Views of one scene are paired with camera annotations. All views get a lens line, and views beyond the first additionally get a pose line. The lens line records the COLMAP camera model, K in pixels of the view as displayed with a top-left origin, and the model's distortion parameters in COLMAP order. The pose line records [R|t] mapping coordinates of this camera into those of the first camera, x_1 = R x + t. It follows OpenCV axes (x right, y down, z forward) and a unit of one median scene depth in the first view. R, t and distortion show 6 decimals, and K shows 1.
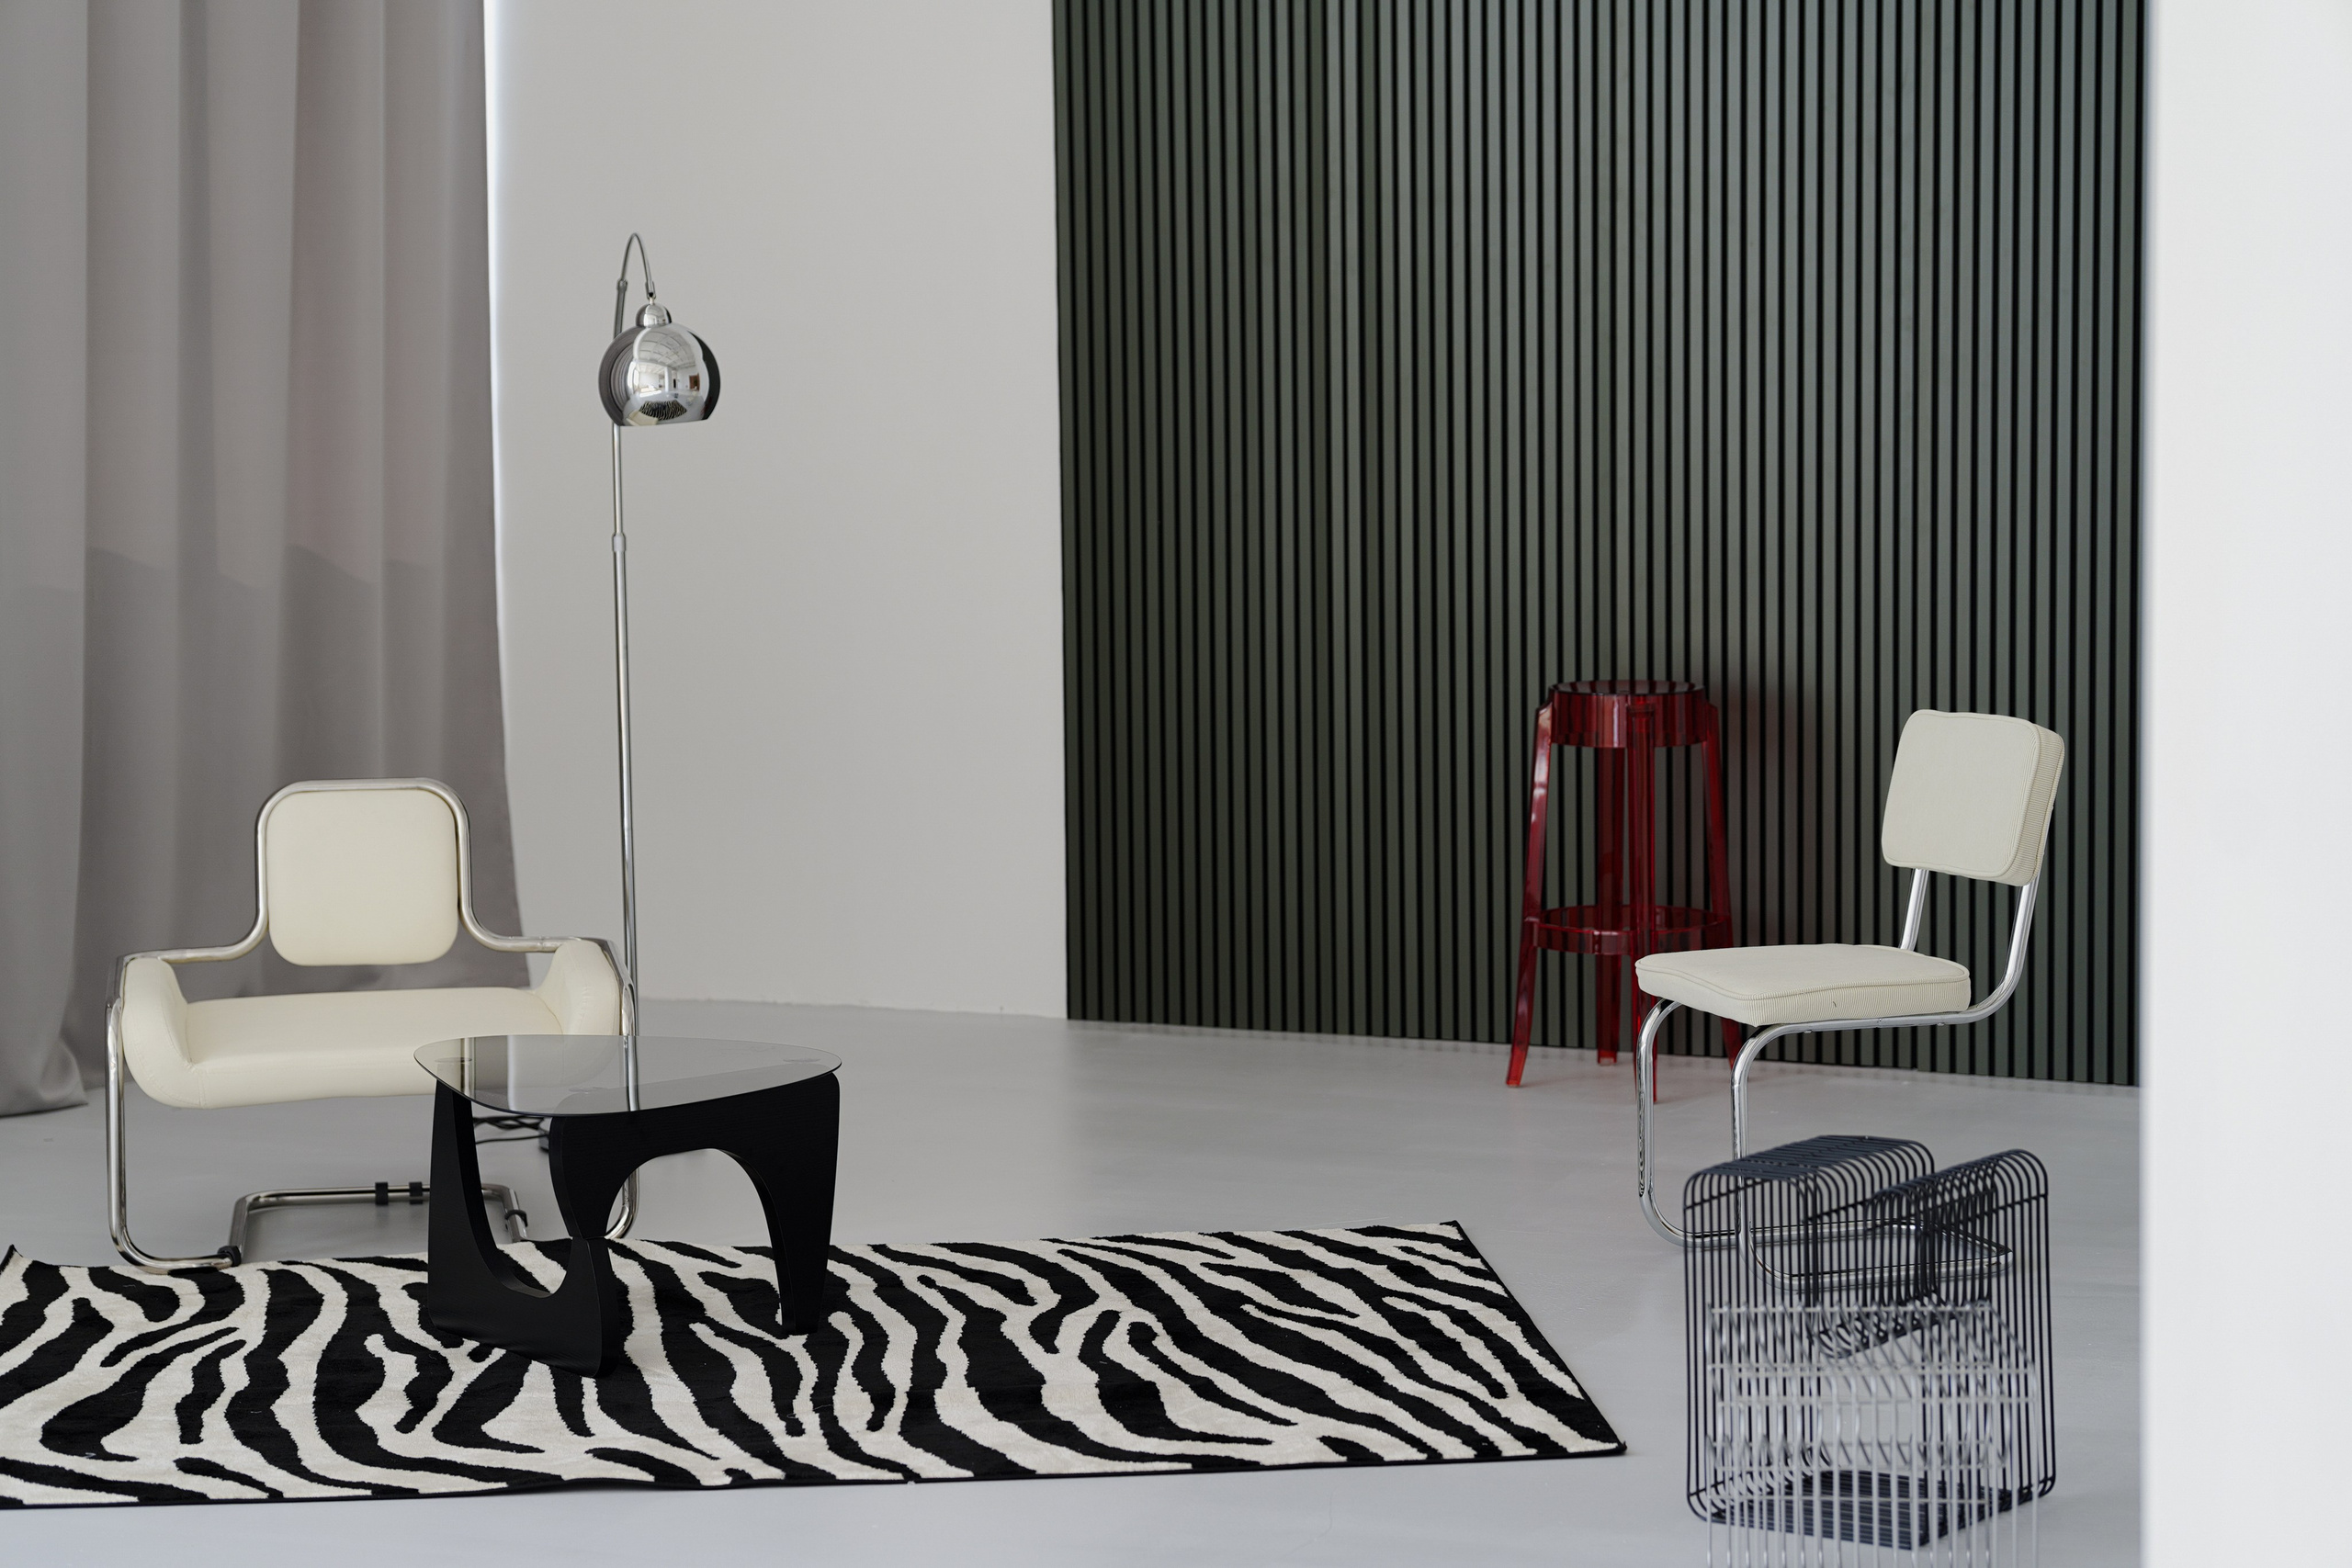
lens RADIAL K [[4995.3, 0, 1176.0], [0, 4995.3, 784.0], [0, 0, 1]] dist [0.183606, 0.064487]
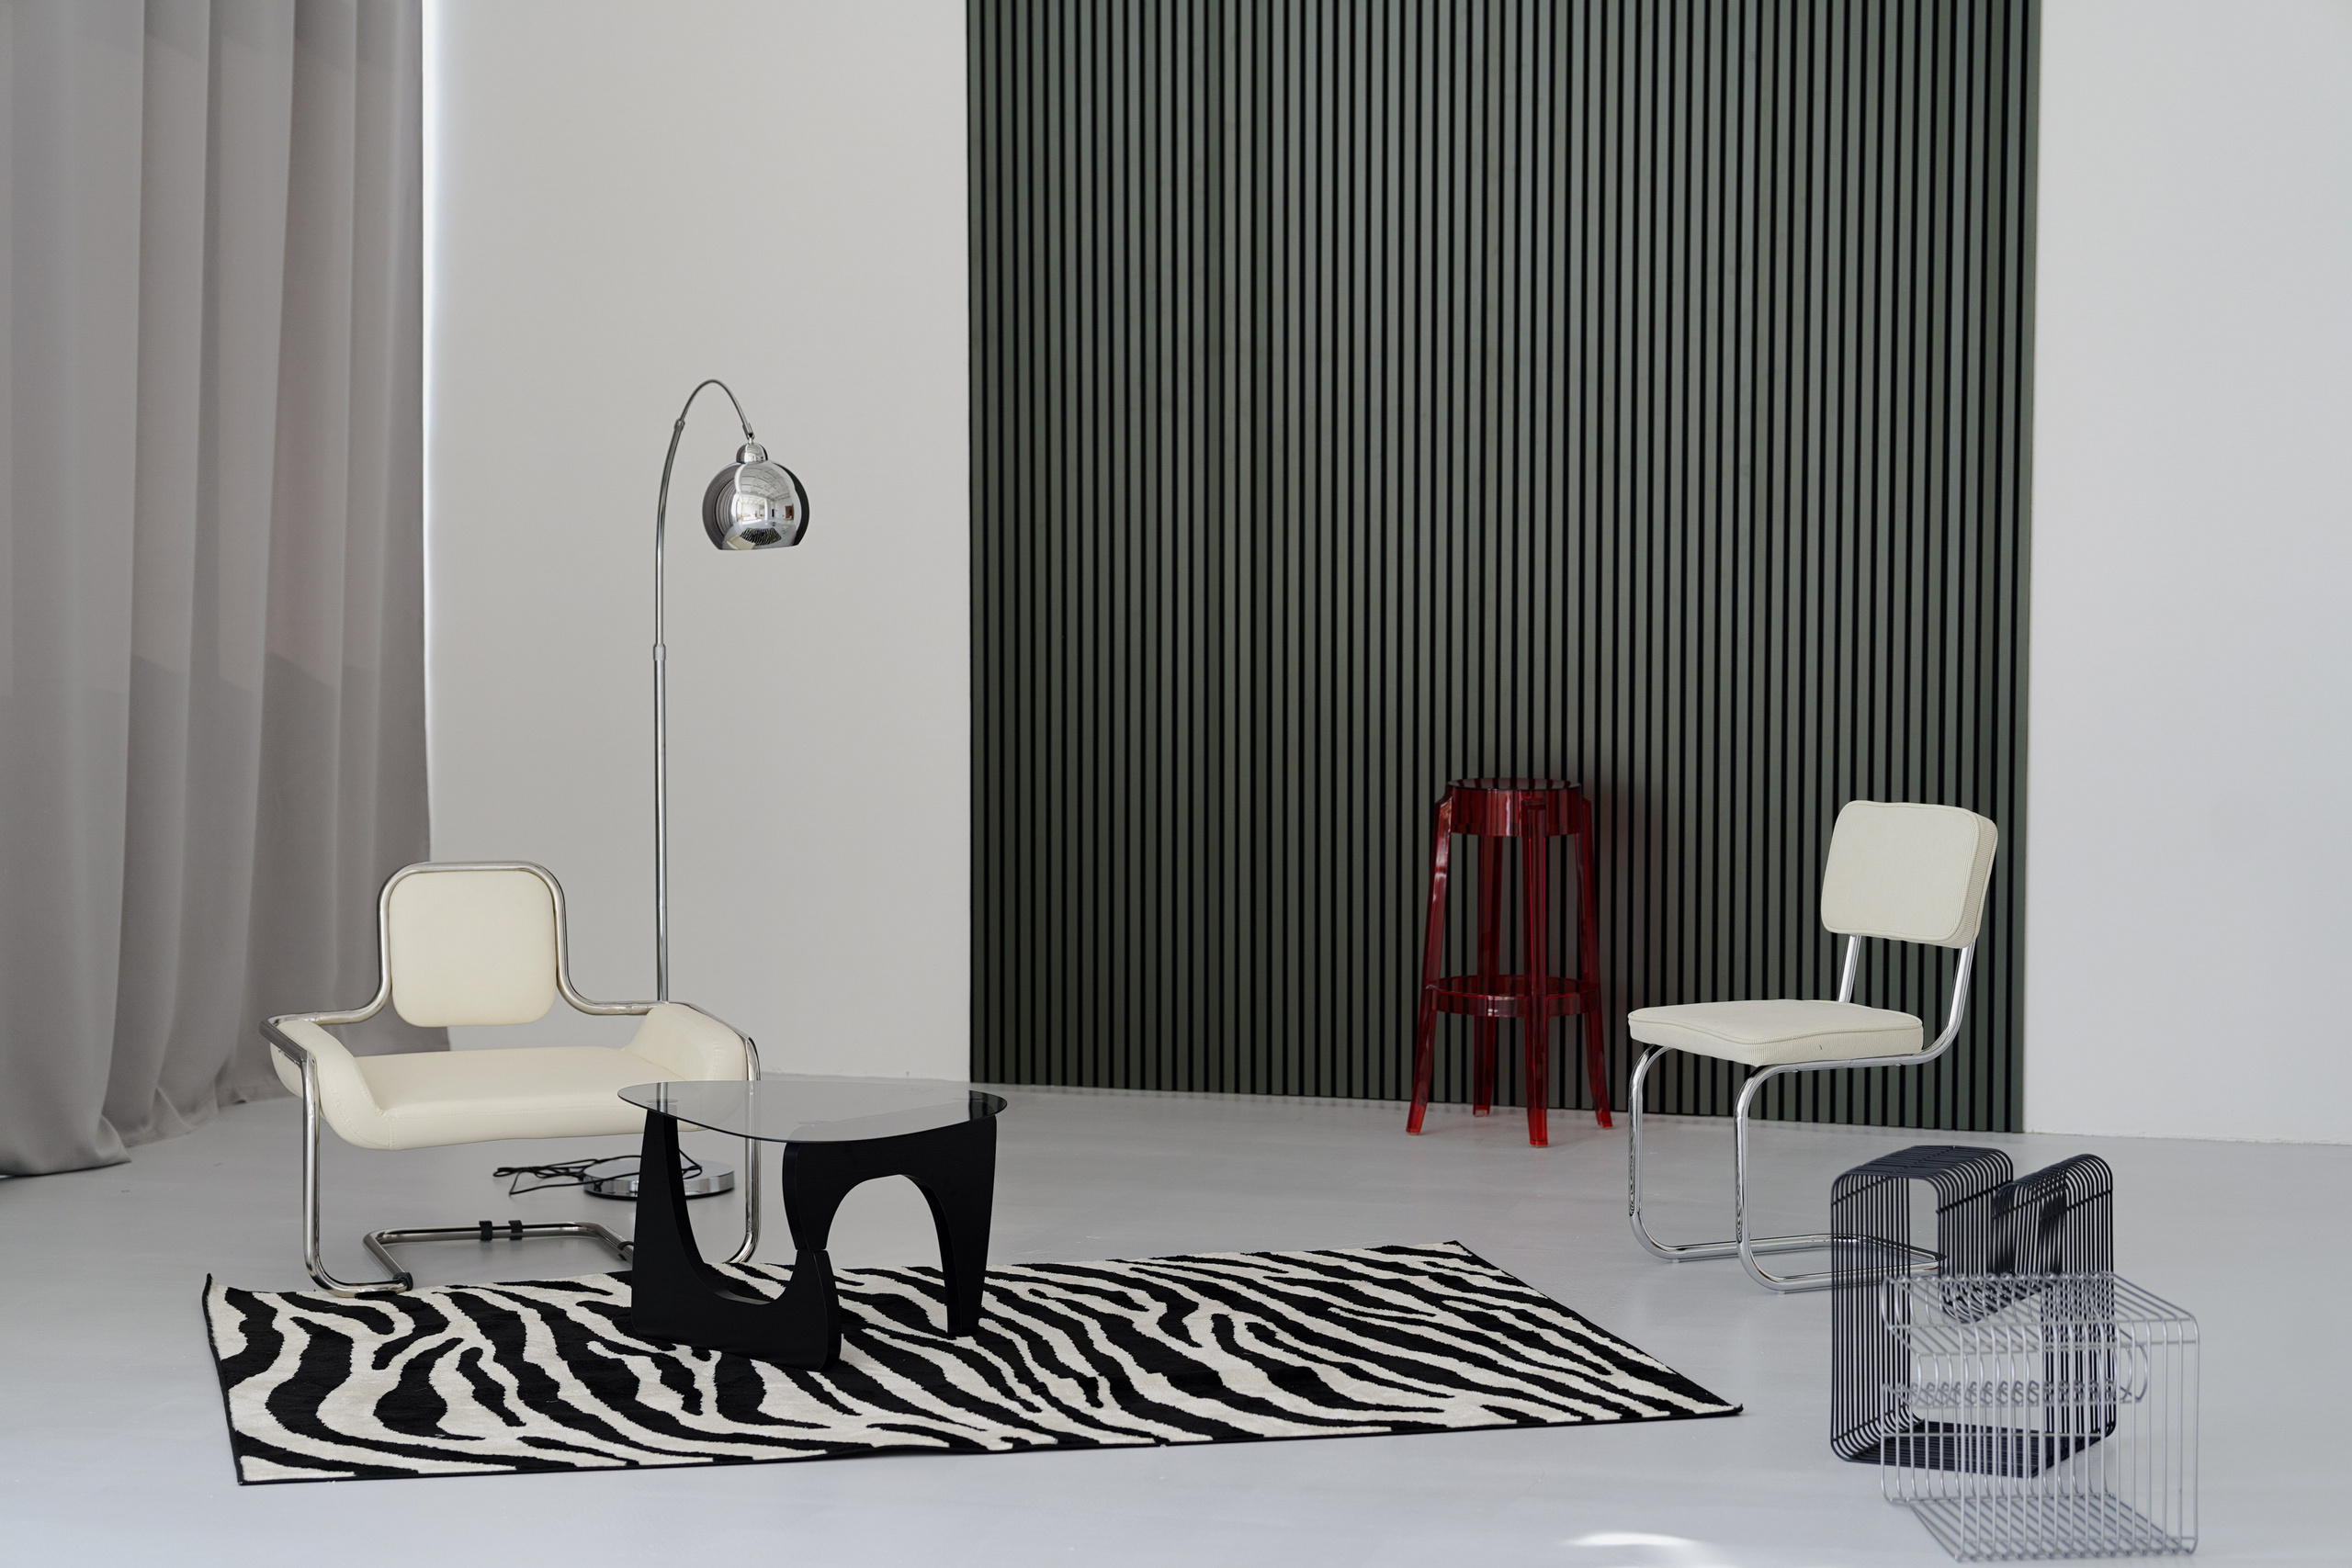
lens RADIAL K [[4995.3, 0, 1176.0], [0, 4995.3, 784.0], [0, 0, 1]] dist [0.183606, 0.064487]
pose [[0.989149, 0.002312, 0.146896, -0.179156], [0.001119, 0.999729, -0.023267, 0.008426], [-0.146910, 0.023179, 0.988878, -0.139978]]
